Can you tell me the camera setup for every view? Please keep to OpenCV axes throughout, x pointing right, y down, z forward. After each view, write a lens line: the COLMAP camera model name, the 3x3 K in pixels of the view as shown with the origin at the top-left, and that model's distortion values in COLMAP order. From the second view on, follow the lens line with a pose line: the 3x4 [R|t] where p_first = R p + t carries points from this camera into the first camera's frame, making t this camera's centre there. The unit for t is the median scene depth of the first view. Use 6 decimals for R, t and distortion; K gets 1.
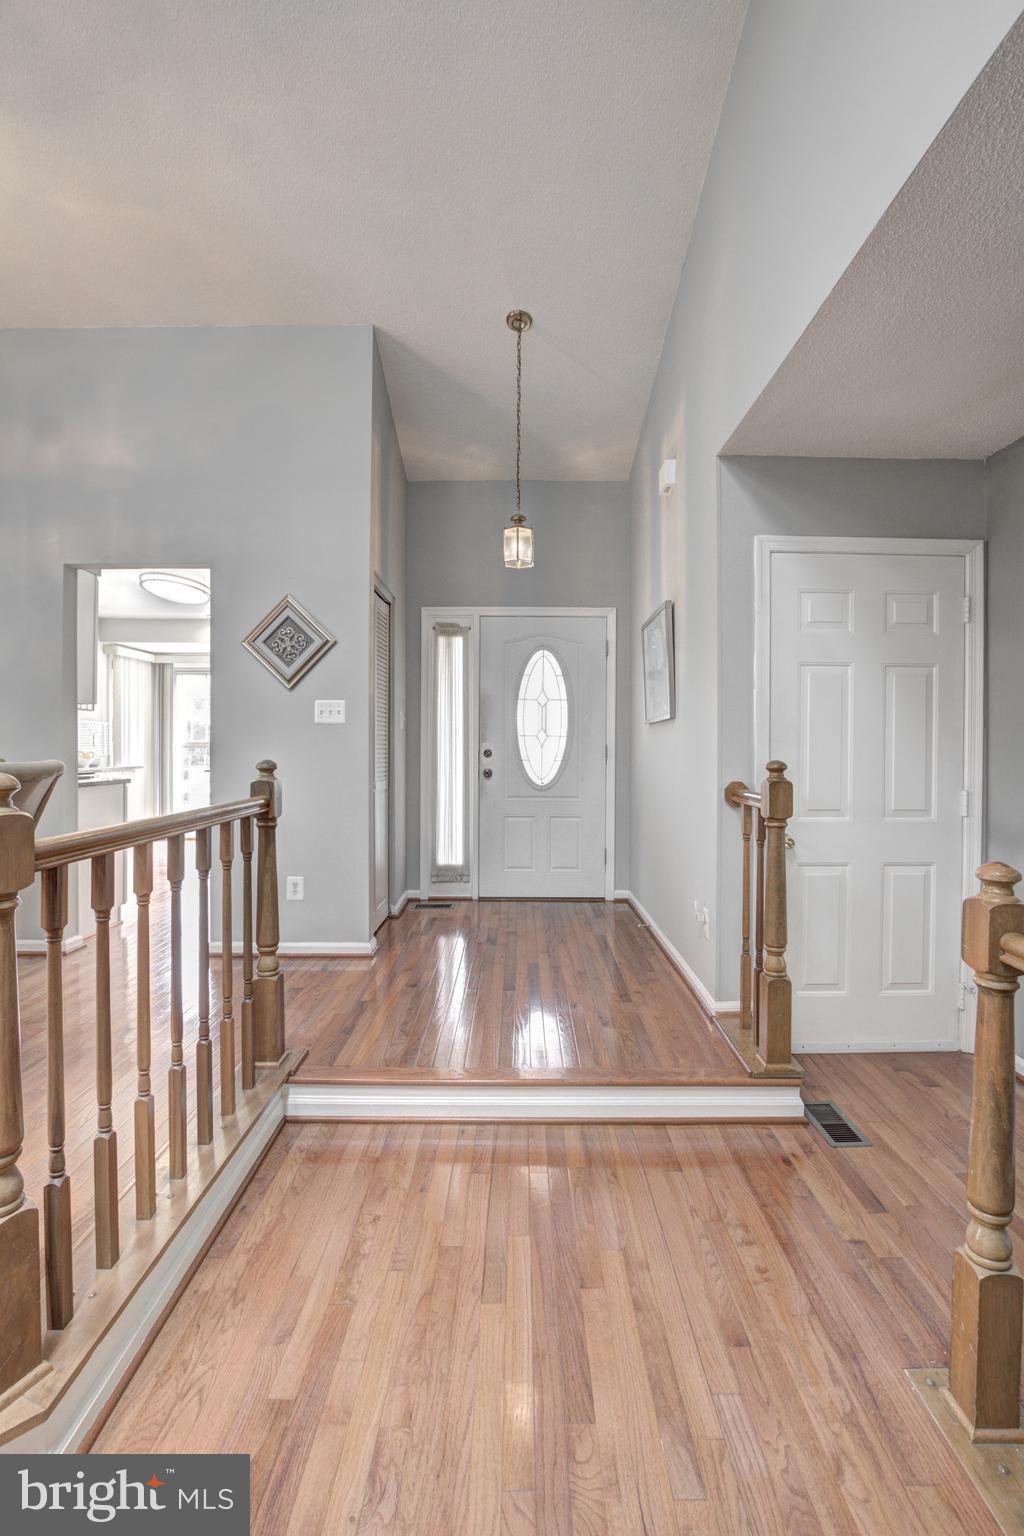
lens RADIAL K [[732.3, 0, 504.7], [0, 732.3, 763.0], [0, 0, 1]] dist [-0.022227, 0.001133]
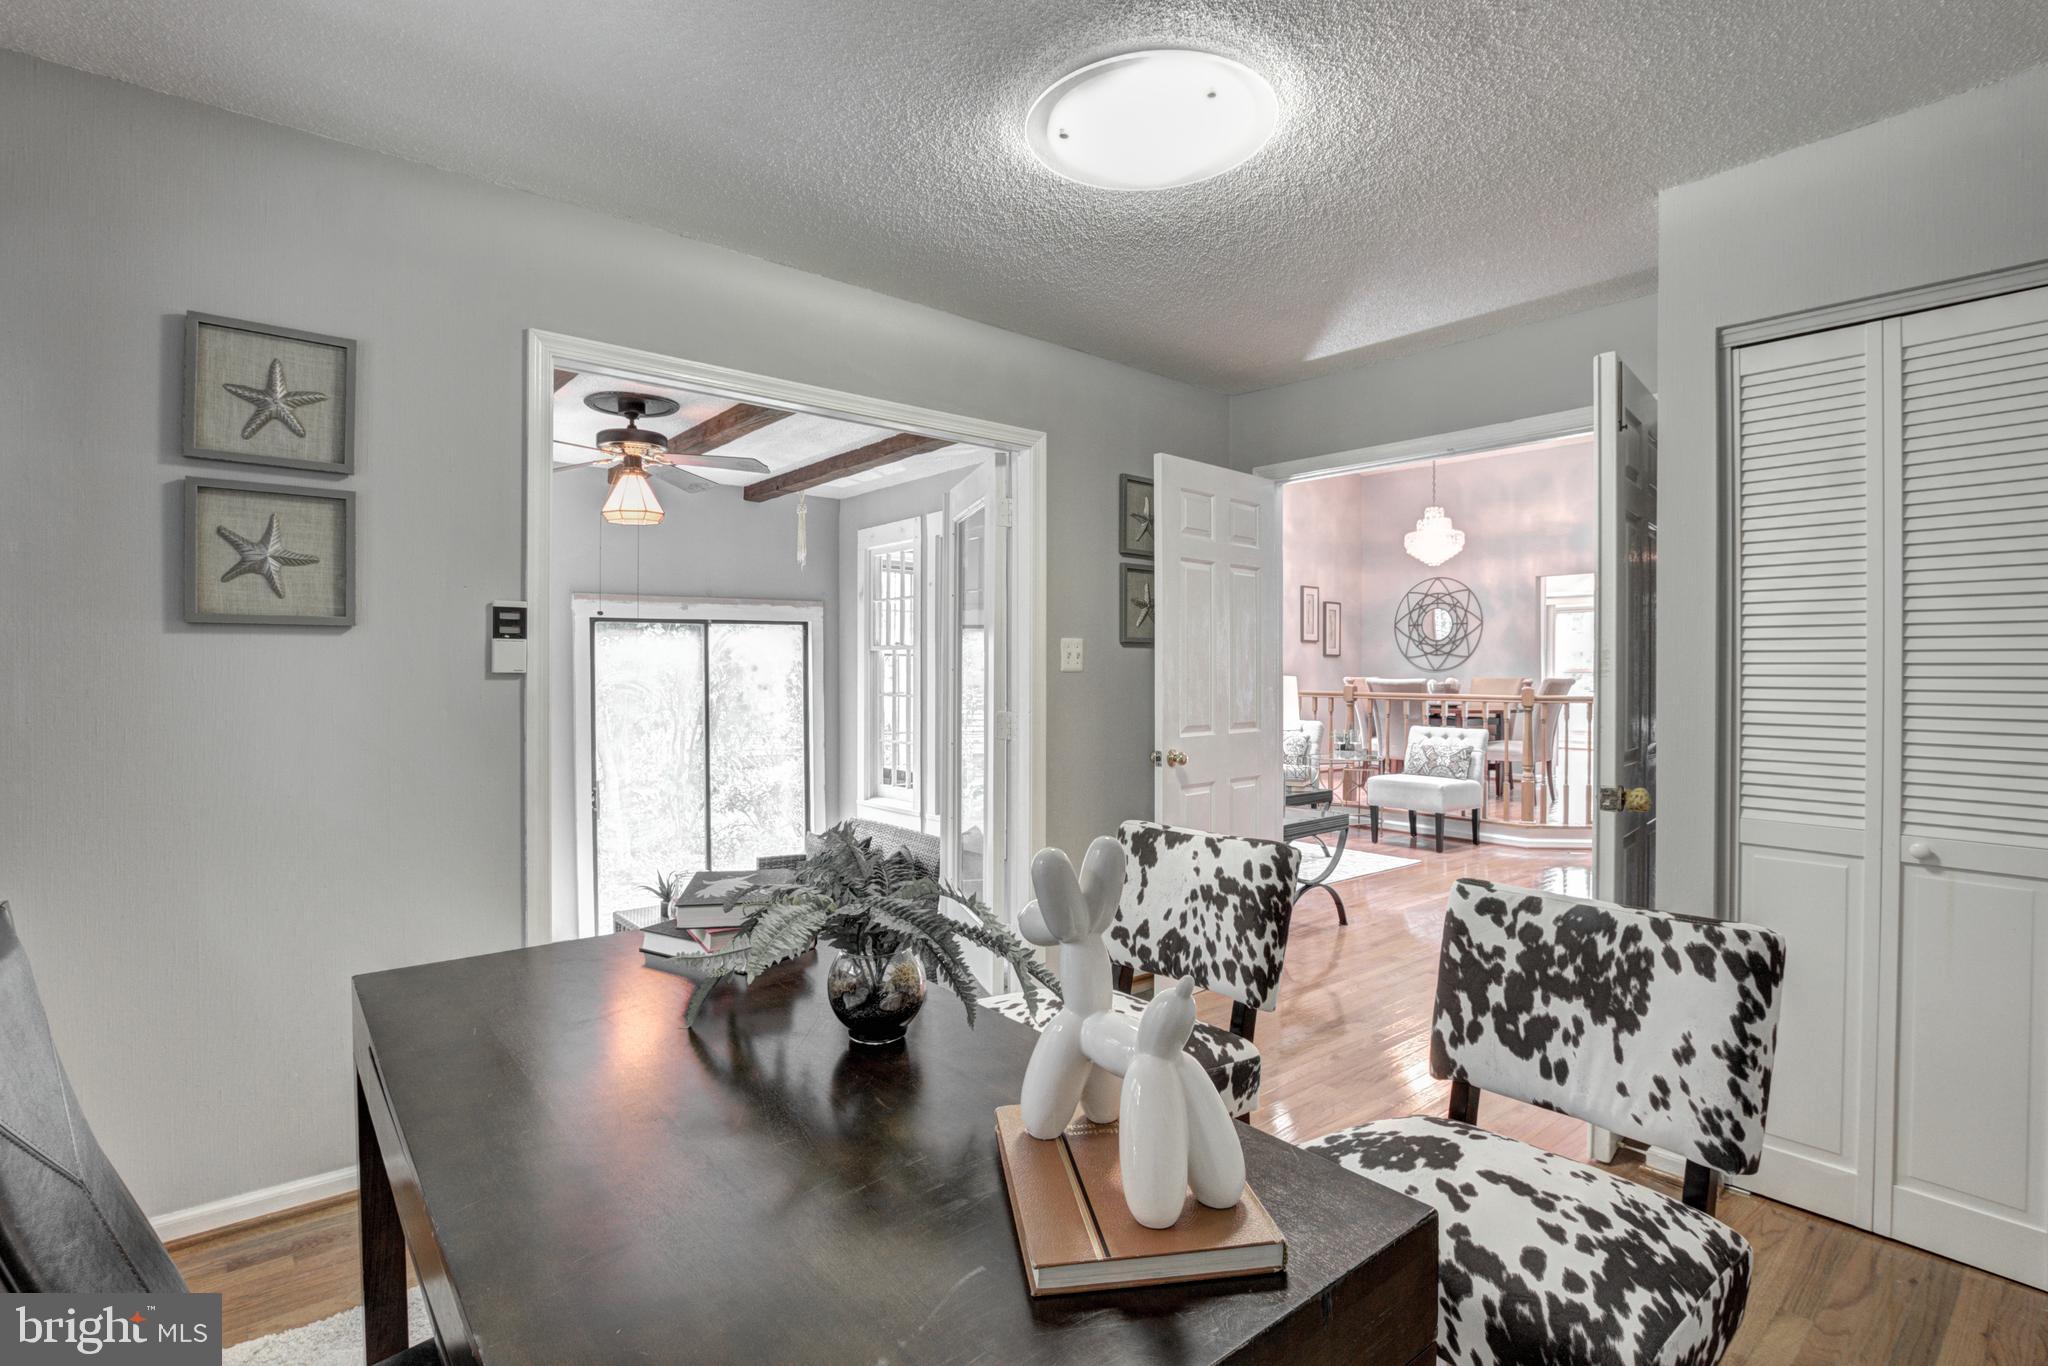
lens RADIAL K [[976.4, 0, 1025.5], [0, 976.4, 681.2], [0, 0, 1]] dist [-0.022227, 0.001133]
pose [[0.627617, 0.005277, -0.778505, 0.534822], [-0.017511, 0.999820, -0.007340, 0.041707], [0.778325, 0.018239, 0.627596, -1.631731]]
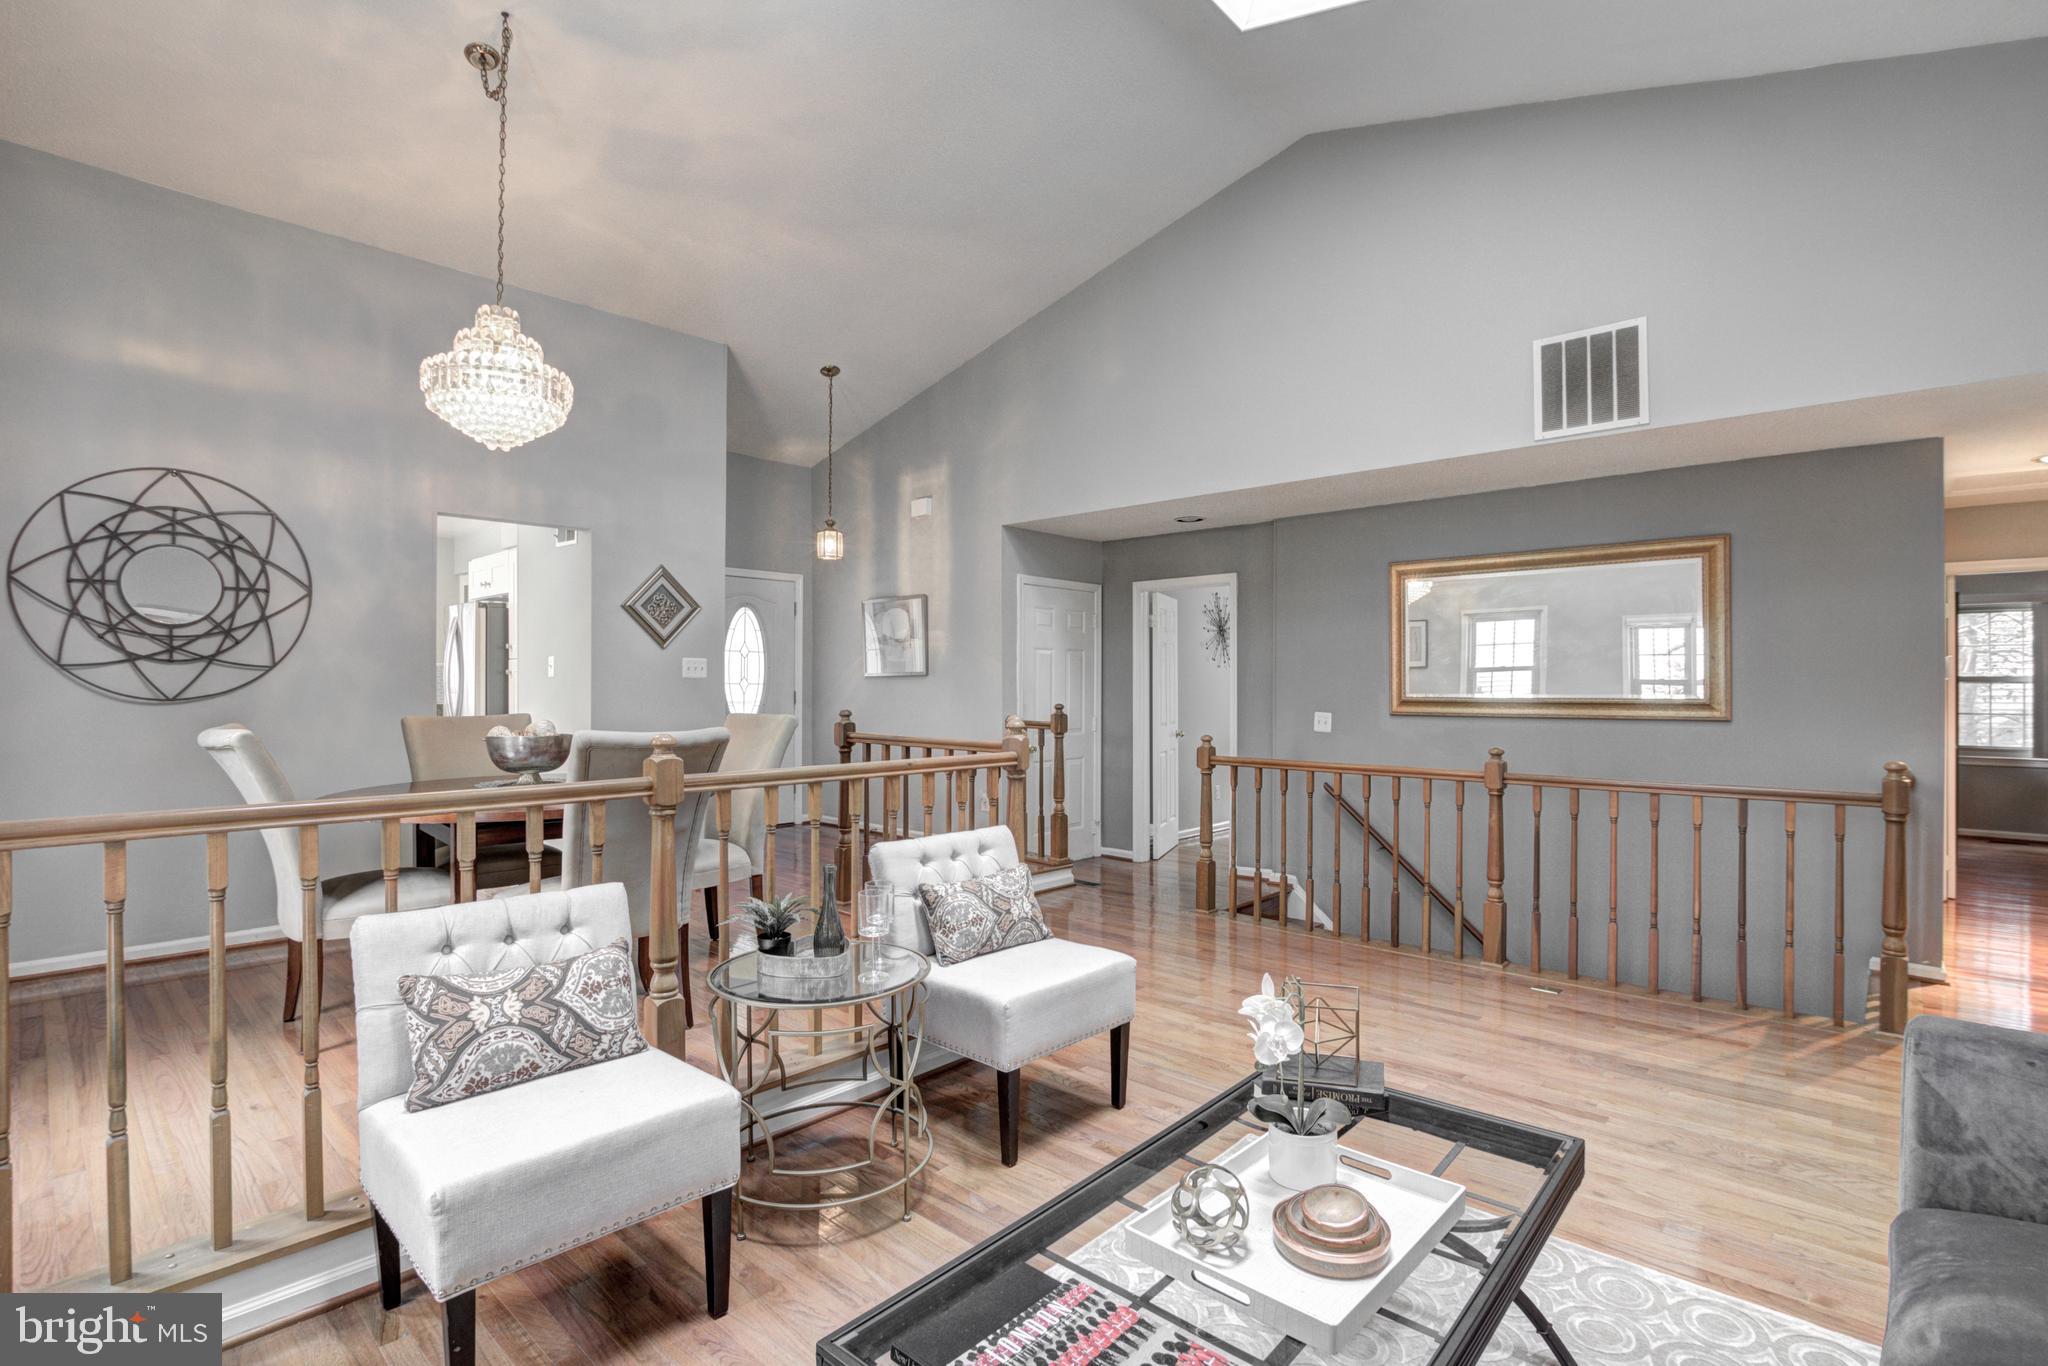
lens RADIAL K [[976.4, 0, 1013.6], [0, 976.4, 681.2], [0, 0, 1]] dist [-0.022227, 0.001133]
pose [[0.682891, -0.002638, 0.730515, -1.032400], [0.015696, 0.999816, -0.011062, -0.023853], [-0.730351, 0.019020, 0.682807, -0.437092]]
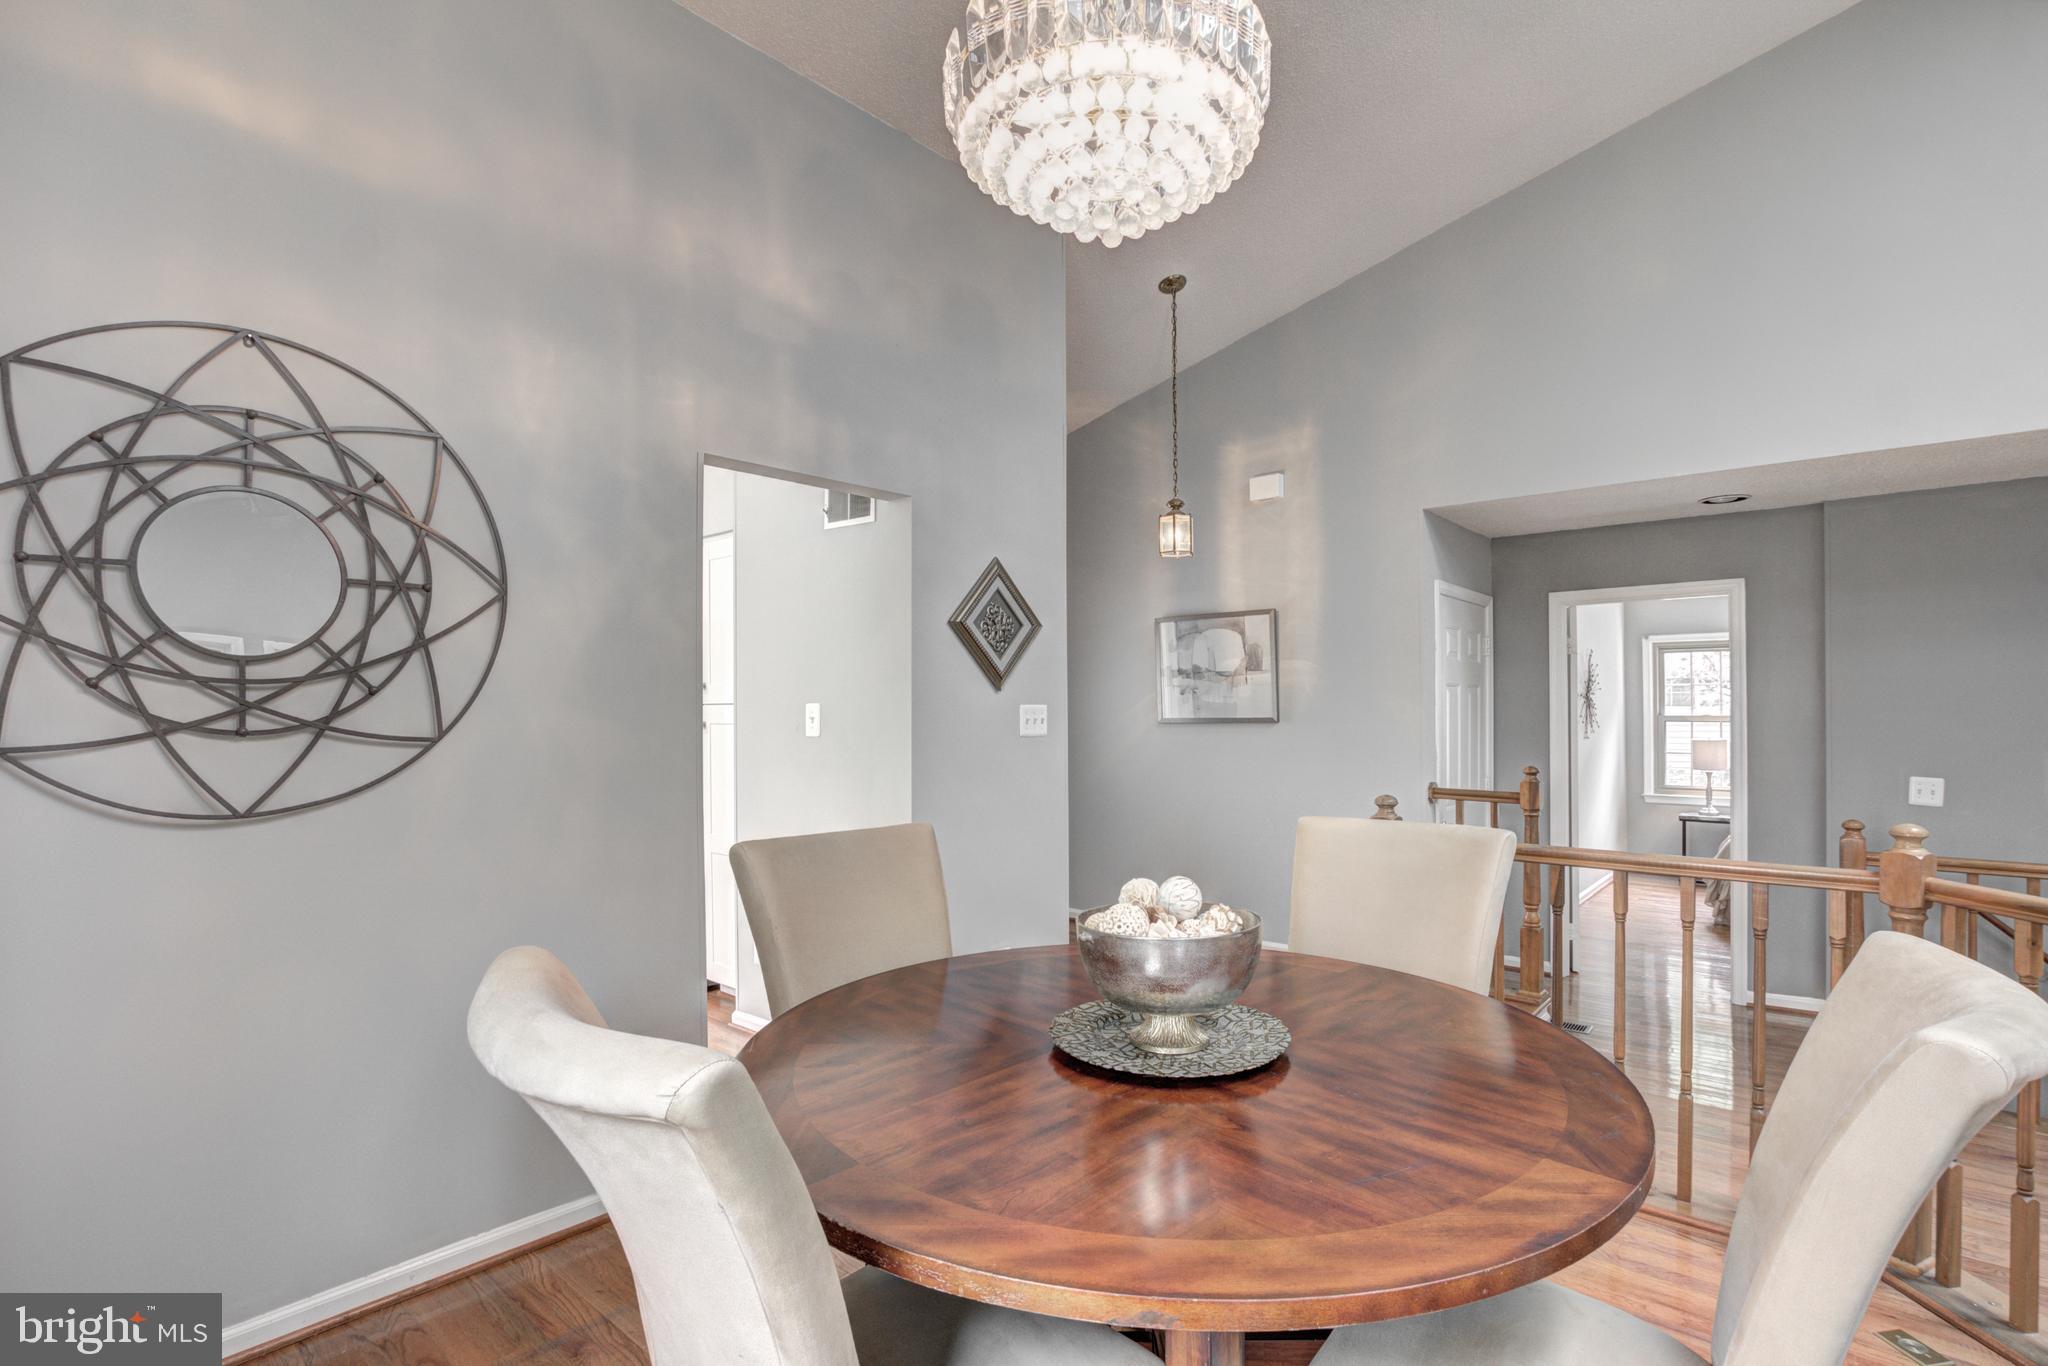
lens RADIAL K [[976.4, 0, 1031.4], [0, 976.4, 698.4], [0, 0, 1]] dist [-0.022227, 0.001133]
pose [[0.648879, -0.000032, 0.760892, -1.007352], [0.021365, 0.999606, -0.018178, -0.074587], [-0.760592, 0.028051, 0.648624, 0.352256]]
